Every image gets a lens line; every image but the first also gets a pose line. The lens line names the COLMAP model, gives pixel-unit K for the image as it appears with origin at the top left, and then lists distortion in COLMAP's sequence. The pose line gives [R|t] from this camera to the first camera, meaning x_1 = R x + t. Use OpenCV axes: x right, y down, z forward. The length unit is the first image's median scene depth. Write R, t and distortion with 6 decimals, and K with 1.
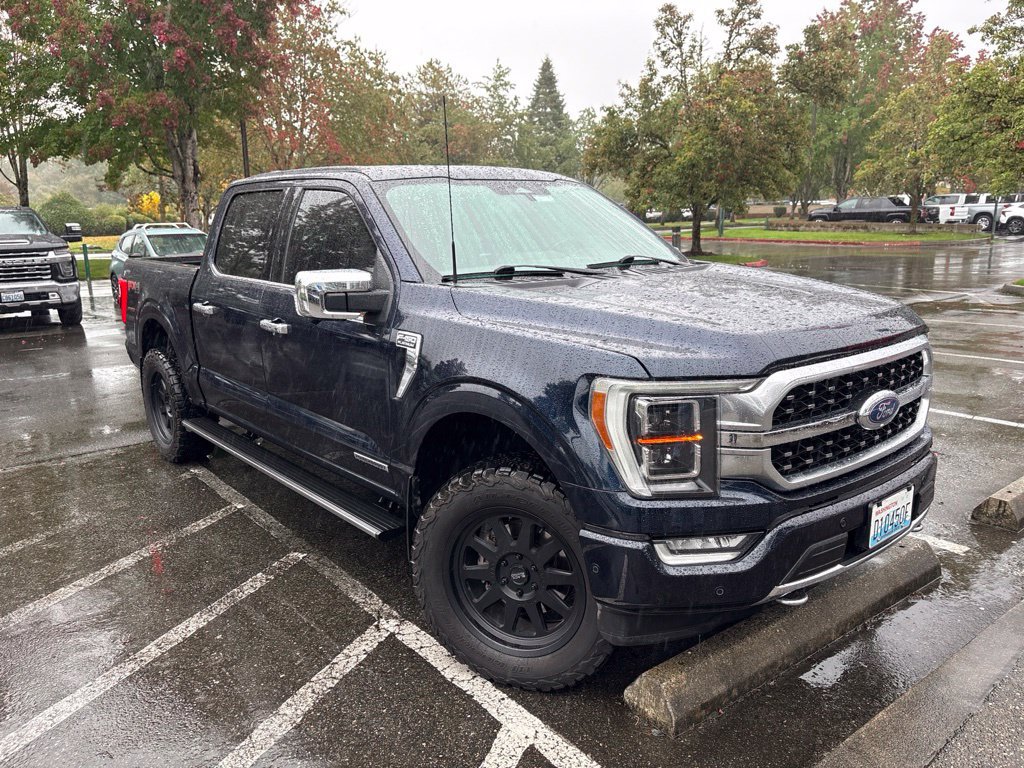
lens RADIAL K [[778.1, 0, 509.2], [0, 778.1, 384.8], [0, 0, 1]] dist [0.052126, -0.054099]
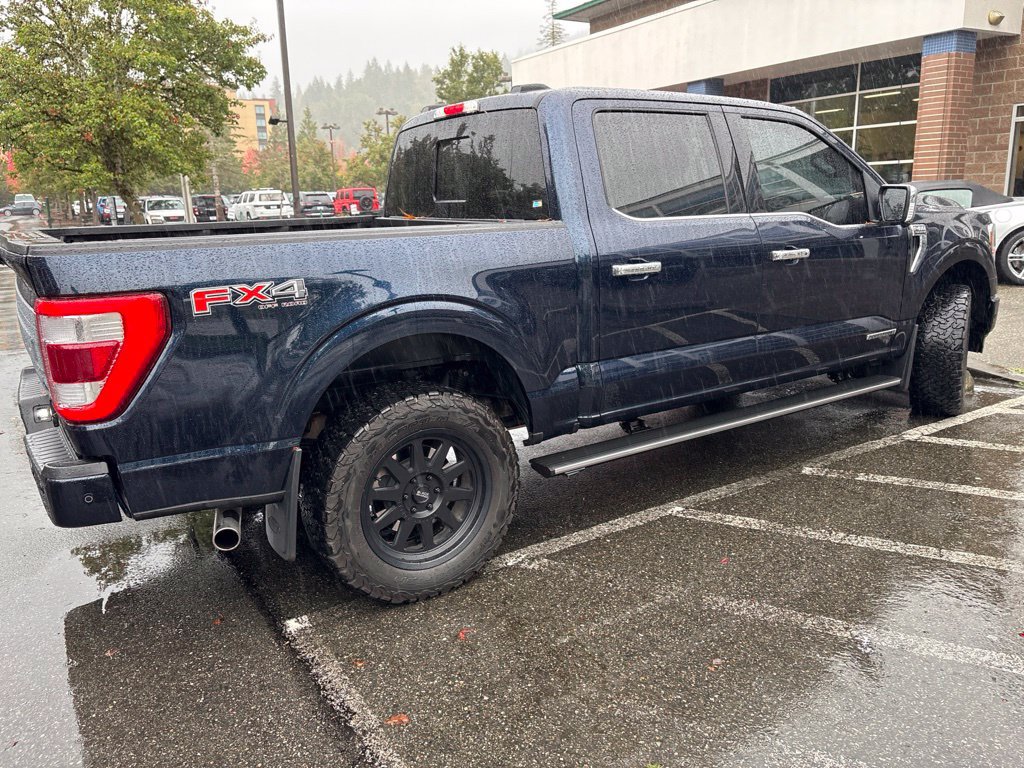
lens RADIAL K [[778.1, 0, 515.3], [0, 778.1, 369.0], [0, 0, 1]] dist [0.052126, -0.054099]
pose [[0.112567, -0.205445, 0.972173, -1.420832], [0.238645, 0.955345, 0.174256, -0.204236], [-0.964561, 0.212389, 0.156569, 1.291856]]
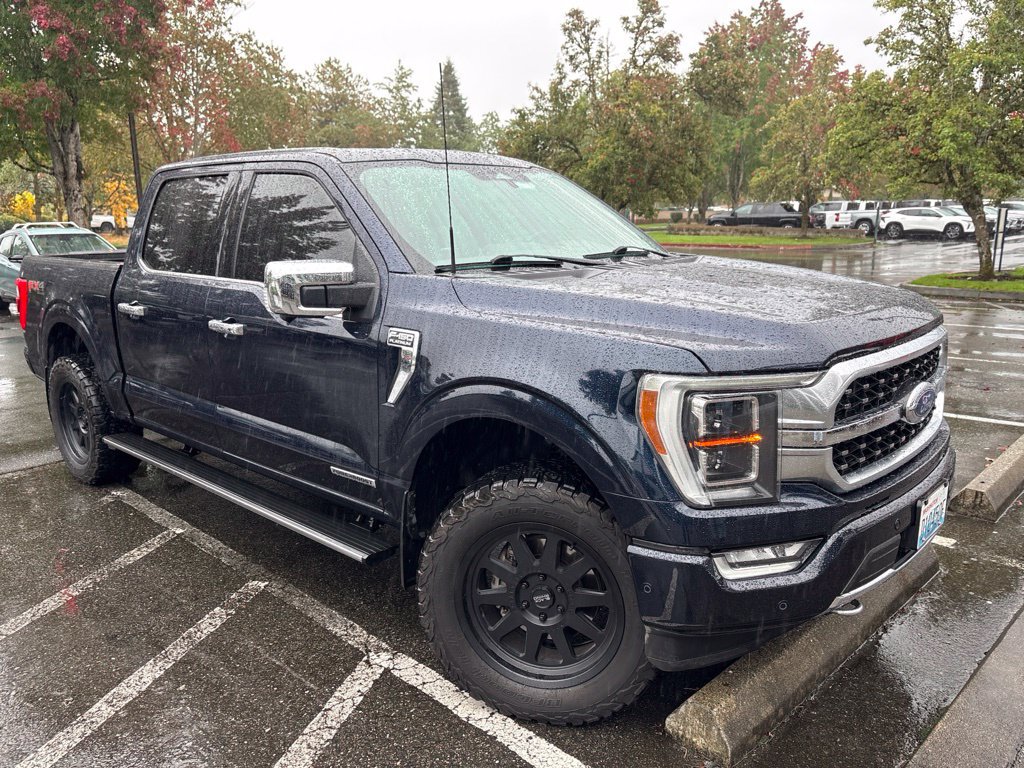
lens RADIAL K [[778.1, 0, 512.8], [0, 778.1, 386.2], [0, 0, 1]] dist [0.052126, -0.054099]
pose [[0.991611, -0.022505, 0.127283, -0.099489], [0.023055, 0.999730, -0.002845, 0.002326], [-0.127185, 0.005755, 0.991862, 0.086927]]
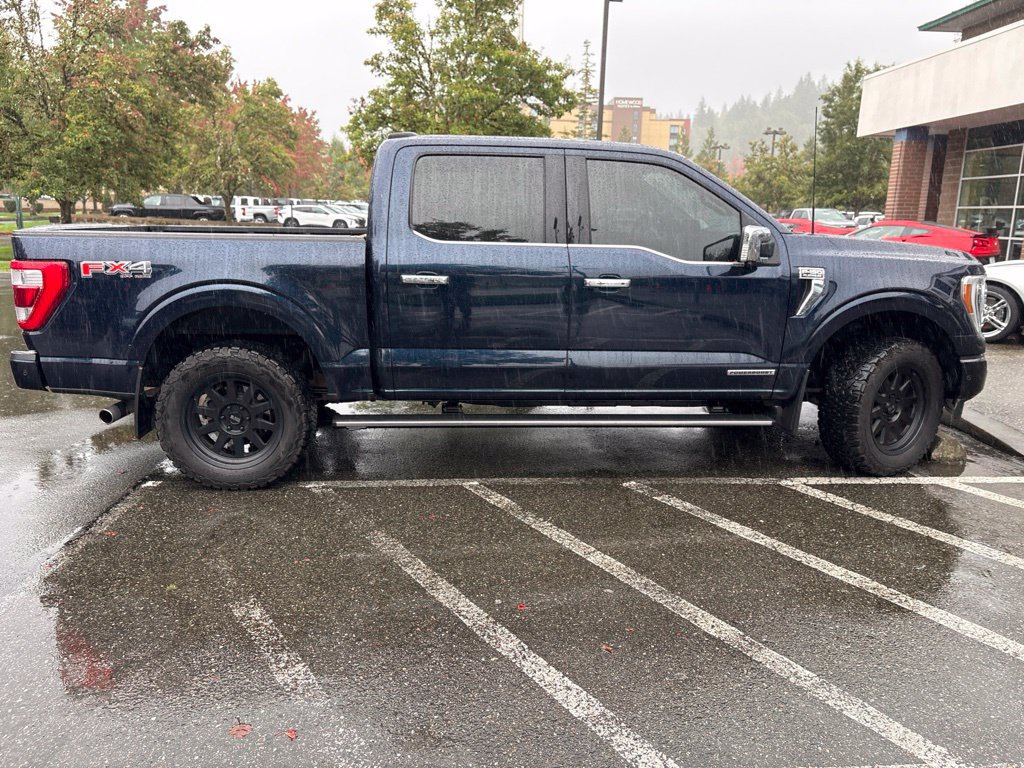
lens RADIAL K [[778.1, 0, 510.2], [0, 778.1, 383.1], [0, 0, 1]] dist [0.052126, -0.054099]
pose [[0.582726, -0.146443, 0.799365, -1.364540], [0.148694, 0.986238, 0.072282, -0.036700], [-0.798950, 0.076740, 0.596482, 0.496401]]
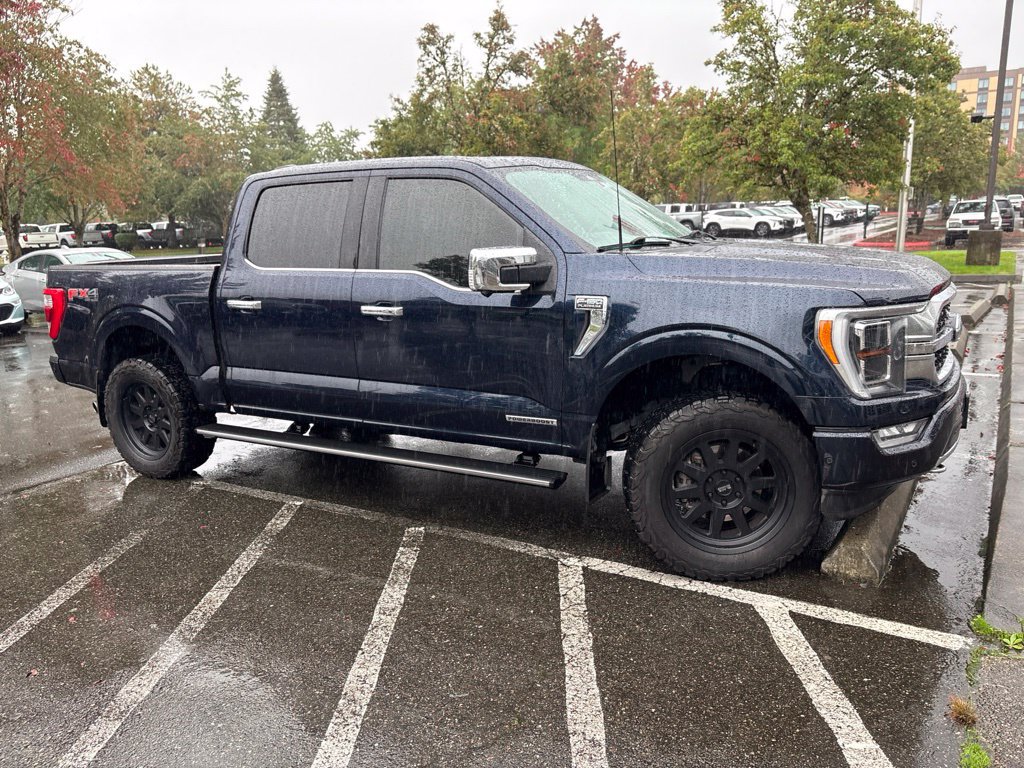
lens RADIAL K [[778.1, 0, 509.6], [0, 778.1, 382.2], [0, 0, 1]] dist [0.052126, -0.054099]
pose [[0.939715, -0.086749, 0.330772, -0.521461], [0.094174, 0.995535, -0.006455, 0.045463], [-0.328735, 0.037216, 0.943689, -0.024061]]
